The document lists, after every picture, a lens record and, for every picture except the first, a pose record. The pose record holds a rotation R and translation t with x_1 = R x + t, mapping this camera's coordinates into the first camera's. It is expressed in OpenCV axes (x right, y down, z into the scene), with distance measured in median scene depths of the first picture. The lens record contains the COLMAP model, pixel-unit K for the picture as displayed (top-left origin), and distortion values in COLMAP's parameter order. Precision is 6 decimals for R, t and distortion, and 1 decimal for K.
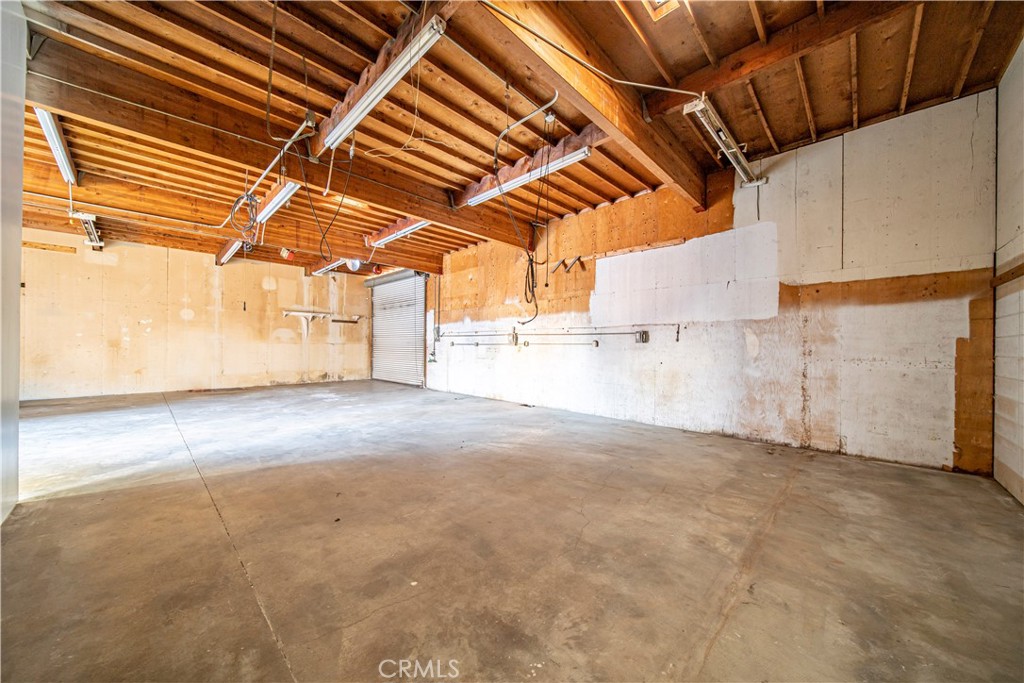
lens RADIAL K [[359.9, 0, 510.2], [0, 359.9, 342.6], [0, 0, 1]] dist [-0.000739, -0.000013]
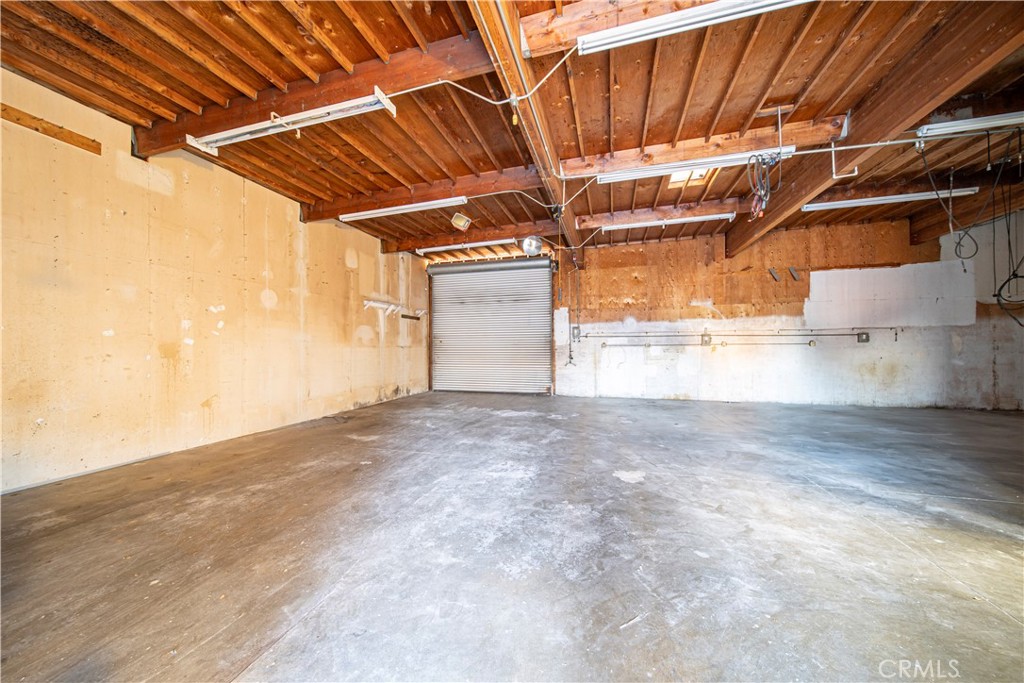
lens RADIAL K [[359.9, 0, 509.8], [0, 359.9, 344.4], [0, 0, 1]] dist [-0.000739, -0.000013]
pose [[0.881011, -0.009180, 0.473006, -0.895580], [0.007682, 0.999957, 0.005098, -0.005359], [-0.473033, -0.000857, 0.881044, 0.324957]]
